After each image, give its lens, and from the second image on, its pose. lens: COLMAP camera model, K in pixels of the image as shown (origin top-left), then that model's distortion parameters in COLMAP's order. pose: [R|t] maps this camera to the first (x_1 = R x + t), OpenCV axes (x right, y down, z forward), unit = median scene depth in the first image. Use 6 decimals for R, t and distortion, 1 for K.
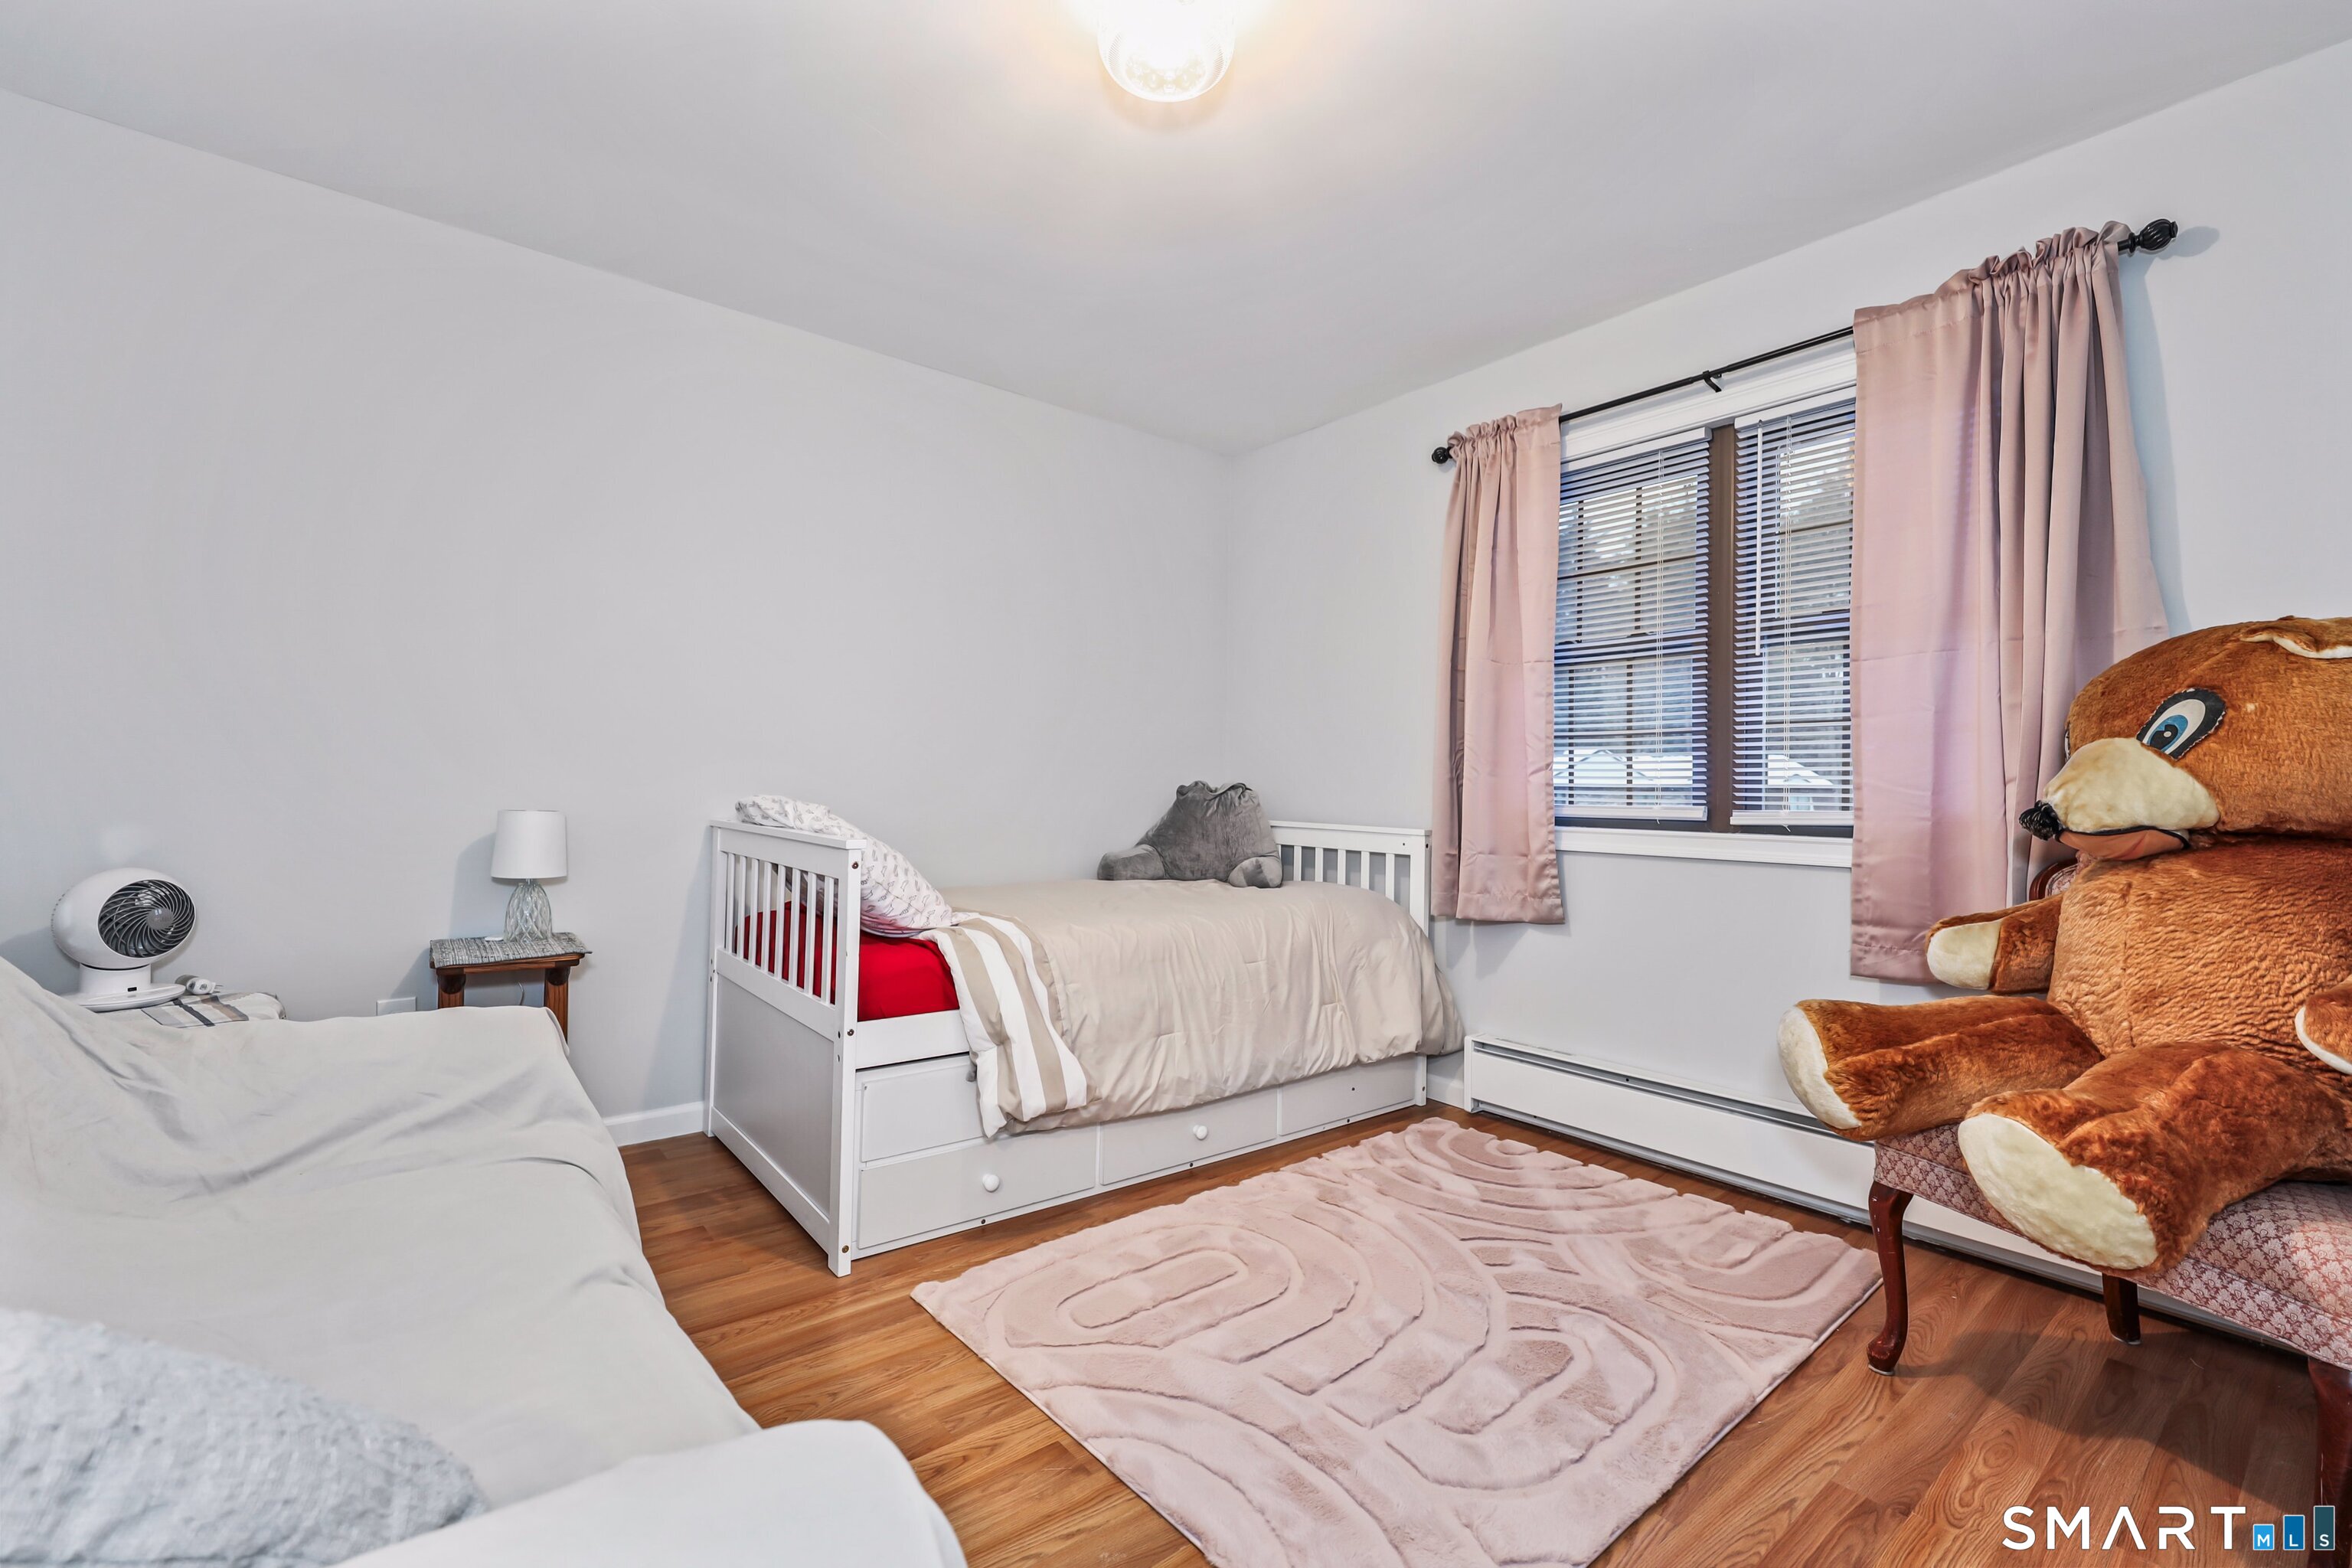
lens RADIAL K [[990.5, 0, 1164.3], [0, 990.5, 795.7], [0, 0, 1]] dist [0.001602, -0.000038]
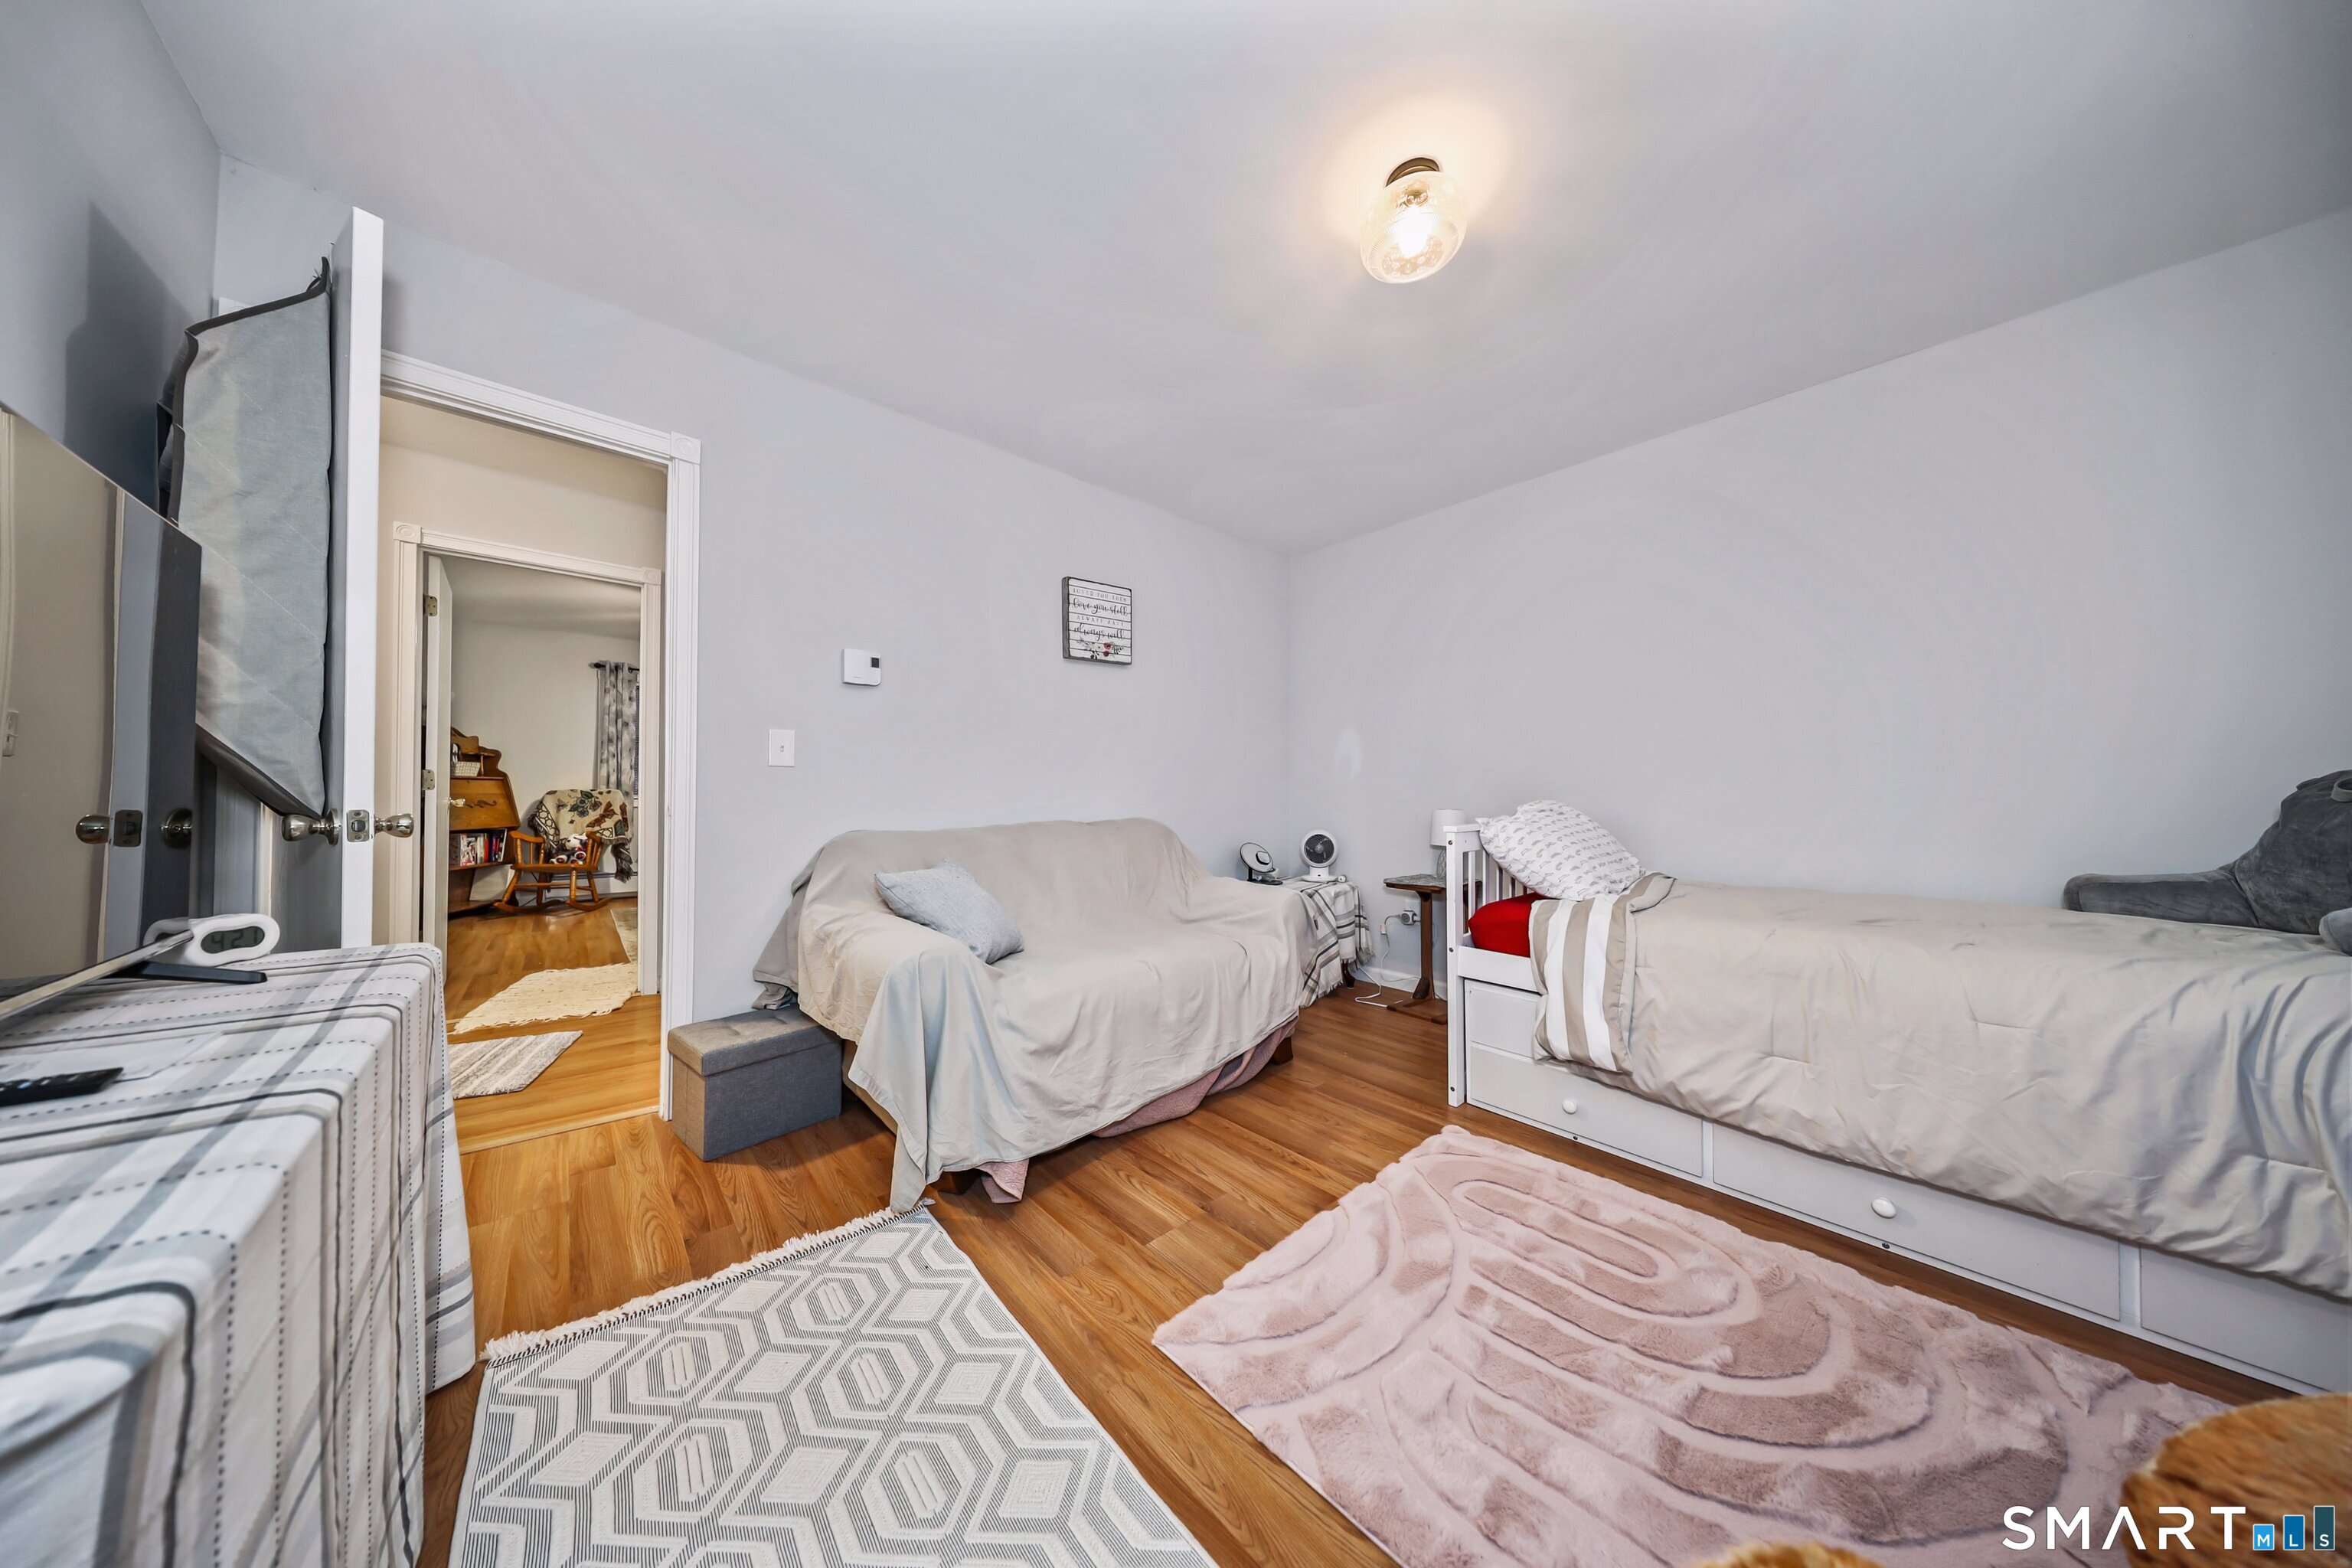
lens RADIAL K [[695.3, 0, 1175.6], [0, 695.3, 793.6], [0, 0, 1]] dist [0.000924, 0.000018]
pose [[0.056305, -0.016945, -0.998270, 0.642362], [0.001450, 0.999856, -0.016891, 0.009900], [0.998413, -0.000497, 0.056321, 0.428522]]
